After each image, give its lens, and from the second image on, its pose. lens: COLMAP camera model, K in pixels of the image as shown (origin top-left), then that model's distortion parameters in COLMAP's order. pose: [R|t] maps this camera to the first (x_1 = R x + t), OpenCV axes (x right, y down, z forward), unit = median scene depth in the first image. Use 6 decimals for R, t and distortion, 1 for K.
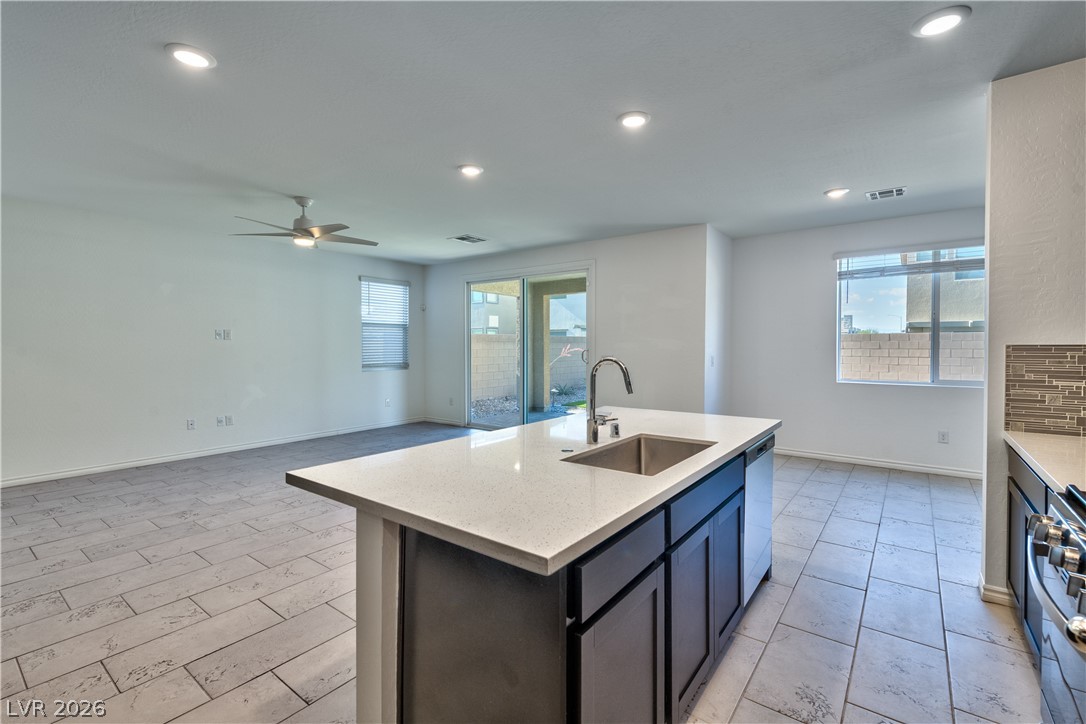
lens RADIAL K [[491.1, 0, 539.9], [0, 491.1, 341.5], [0, 0, 1]] dist [0.021400, -0.001423]
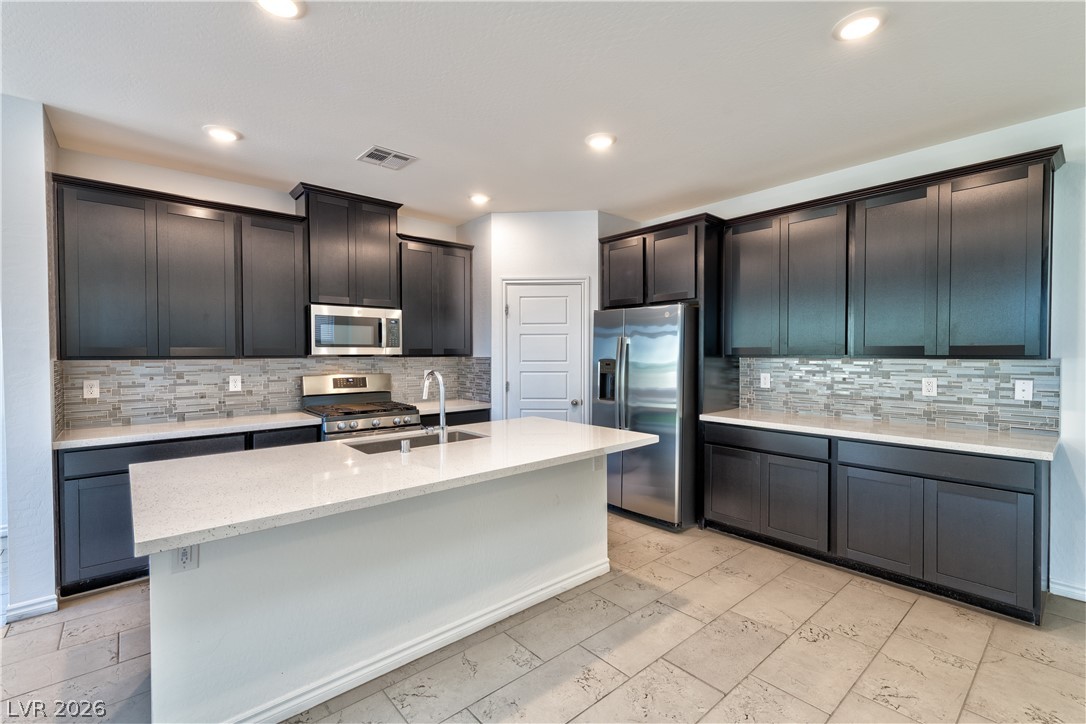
lens RADIAL K [[491.1, 0, 557.0], [0, 491.1, 363.5], [0, 0, 1]] dist [0.021400, -0.001423]
pose [[-0.984408, 0.000842, 0.175900, -0.228437], [0.003163, 0.999912, 0.012913, 0.000480], [-0.175873, 0.013268, -0.984323, 1.324108]]
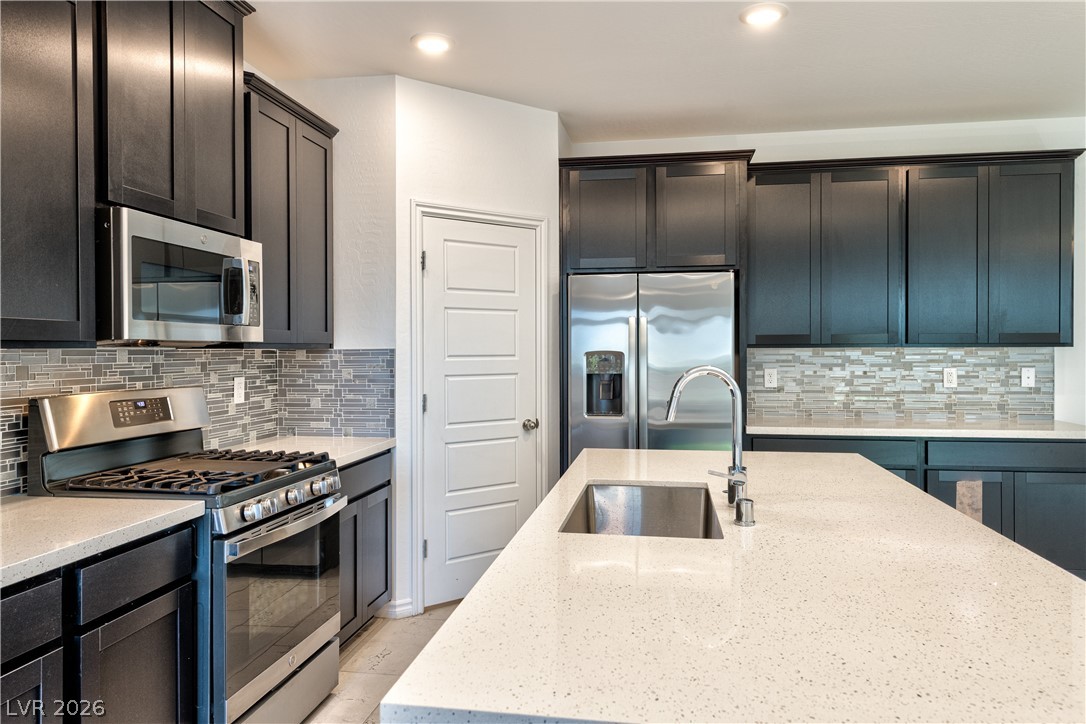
lens RADIAL K [[710.4, 0, 557.1], [0, 710.4, 357.6], [0, 0, 1]] dist [0.009869, 0.000008]
pose [[-0.871926, 0.011243, -0.489509, 0.470032], [0.011300, 0.999932, 0.002840, 0.011766], [0.489508, -0.003056, -0.871994, 1.039229]]
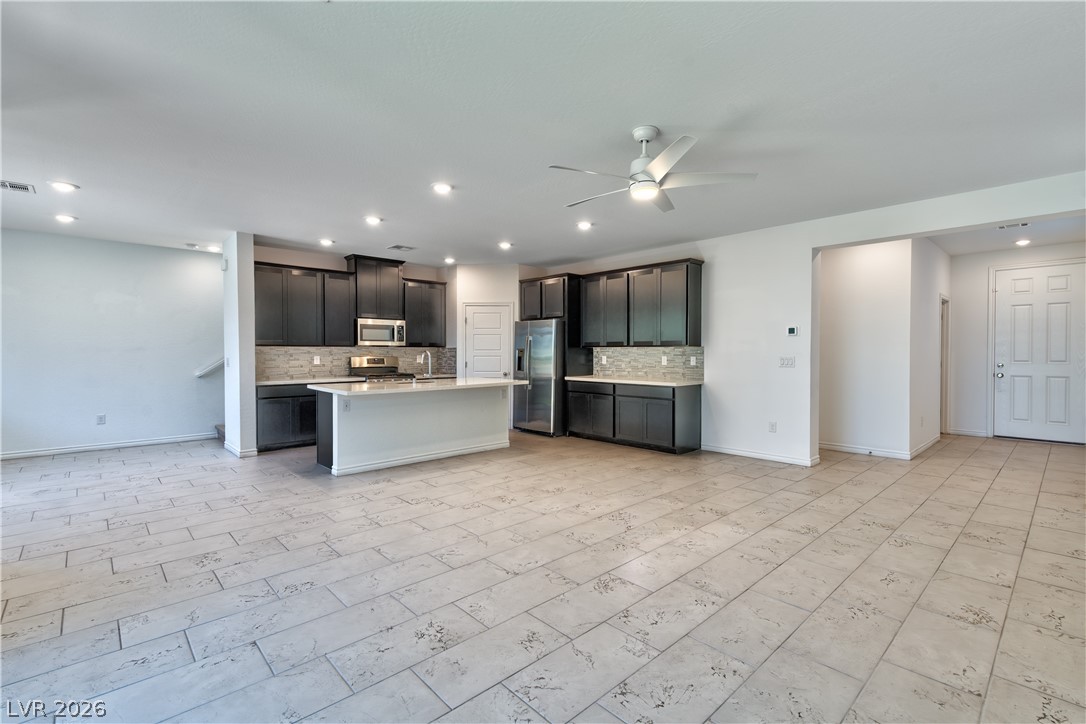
lens RADIAL K [[491.1, 0, 564.7], [0, 491.1, 361.8], [0, 0, 1]] dist [0.021400, -0.001423]
pose [[-0.992371, -0.000361, 0.123288, -0.602525], [0.001075, 0.999932, 0.011575, 0.040114], [-0.123284, 0.011619, -0.992303, 2.263182]]
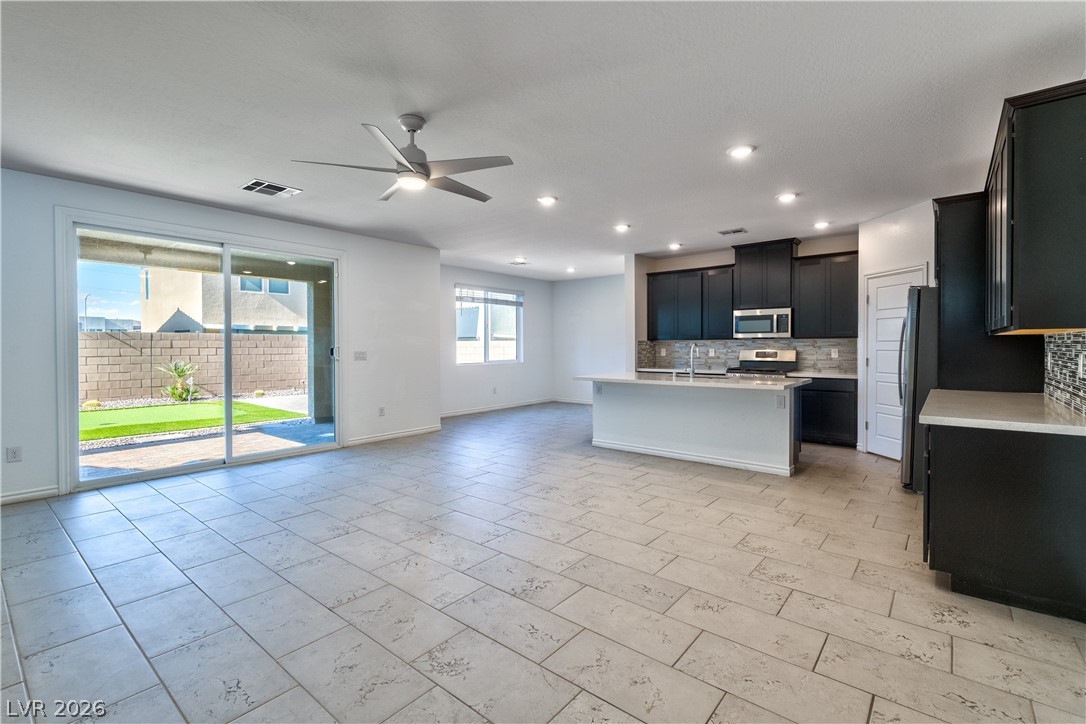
lens RADIAL K [[491.1, 0, 535.4], [0, 491.1, 352.2], [0, 0, 1]] dist [0.021400, -0.001423]
pose [[0.029133, -0.011760, 0.999506, -1.525970], [-0.004968, 0.999917, 0.011910, 0.032214], [-0.999563, -0.005312, 0.029072, 1.094204]]
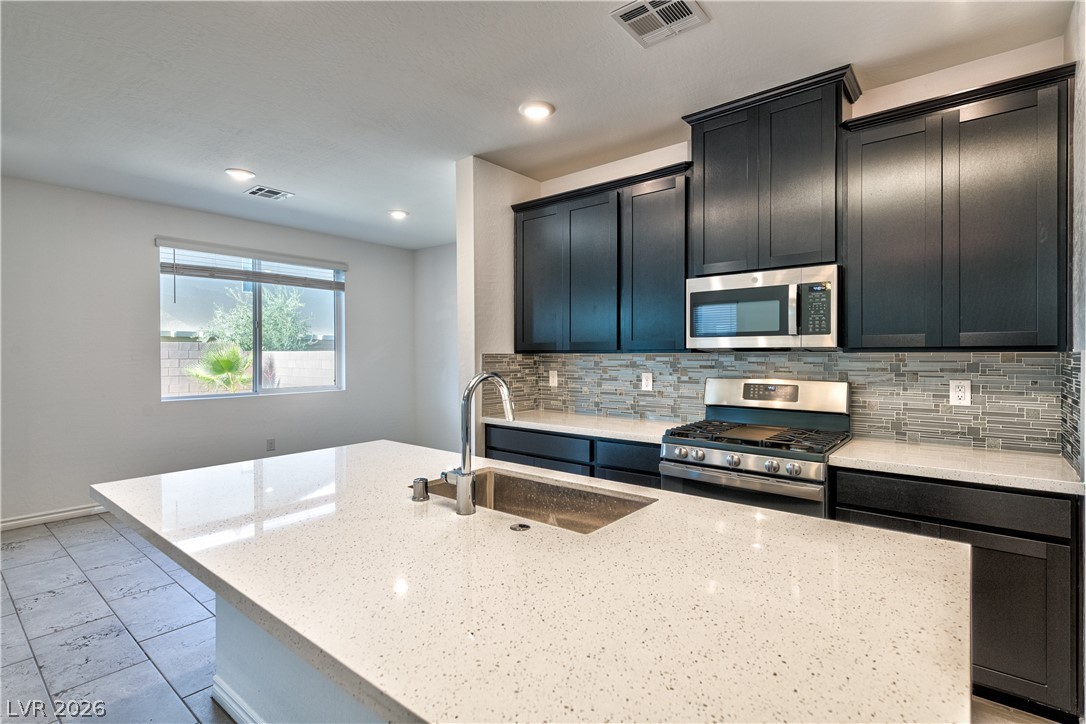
lens RADIAL K [[510.1, 0, 540.8], [0, 510.1, 357.0], [0, 0, 1]] dist [0.009682, -0.000292]
pose [[0.033722, -0.002475, 0.999428, -0.326407], [-0.008686, 0.999958, 0.002769, 0.007357], [-0.999394, -0.008774, 0.033699, 0.555242]]
